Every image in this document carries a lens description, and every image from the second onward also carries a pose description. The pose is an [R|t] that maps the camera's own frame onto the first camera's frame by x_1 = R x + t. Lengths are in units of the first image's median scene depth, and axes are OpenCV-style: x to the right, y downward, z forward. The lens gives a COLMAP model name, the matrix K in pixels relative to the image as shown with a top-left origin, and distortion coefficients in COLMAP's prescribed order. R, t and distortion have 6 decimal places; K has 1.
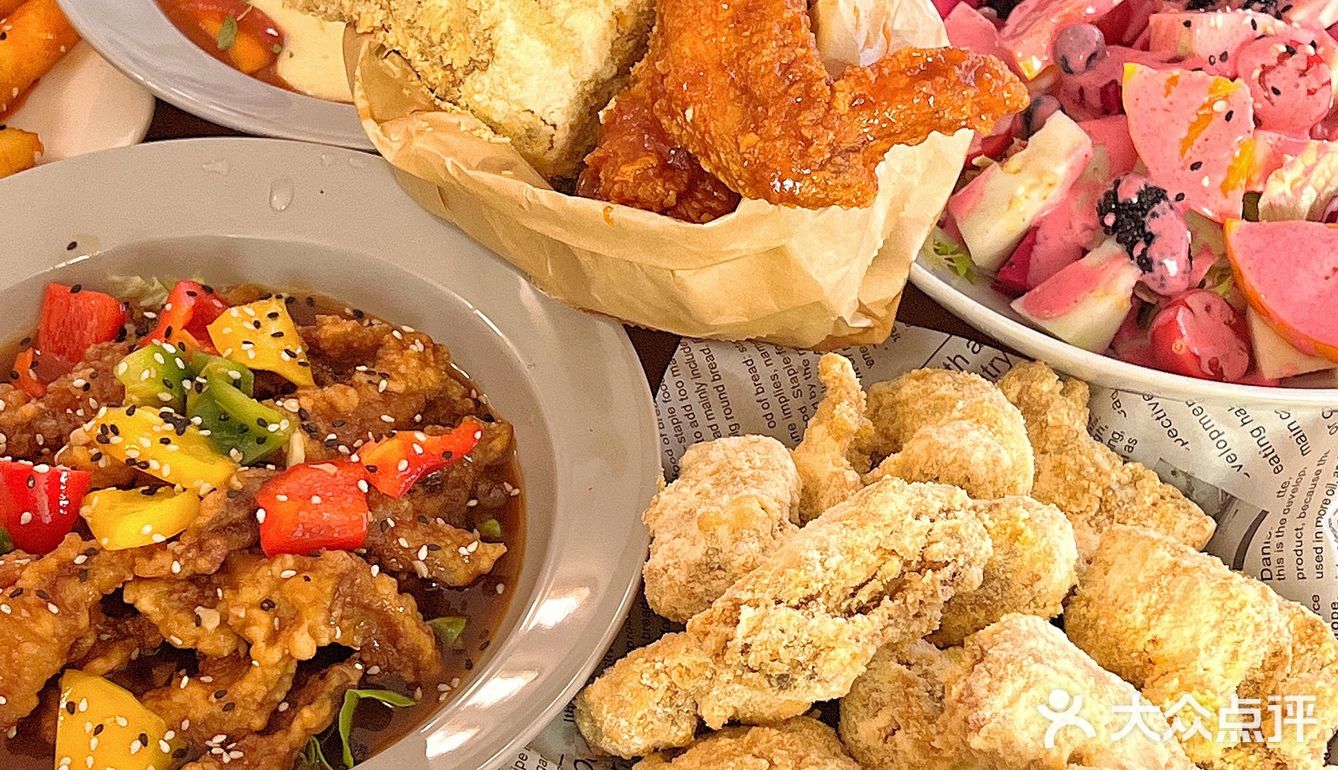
lens RADIAL K [[2792.6, 0, 669.0], [0, 2792.6, 385.0], [0, 0, 1]] dist [0.335965, -1.965505]
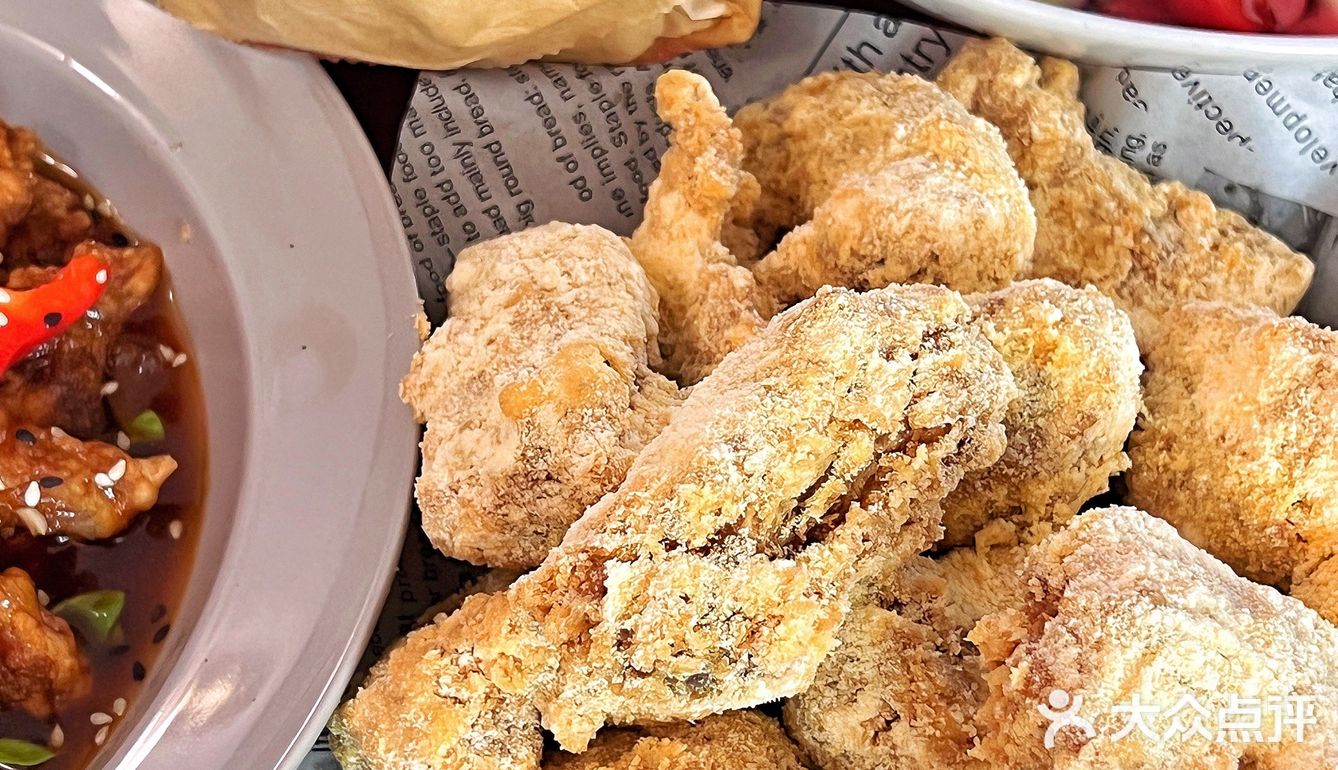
lens RADIAL K [[2792.6, 0, 669.0], [0, 2792.6, 385.0], [0, 0, 1]] dist [0.335965, -1.965505]
pose [[0.986864, -0.134323, 0.089764, -0.006309], [0.122297, 0.984179, 0.128201, -0.022989], [-0.105565, -0.115539, 0.987677, 0.414052]]
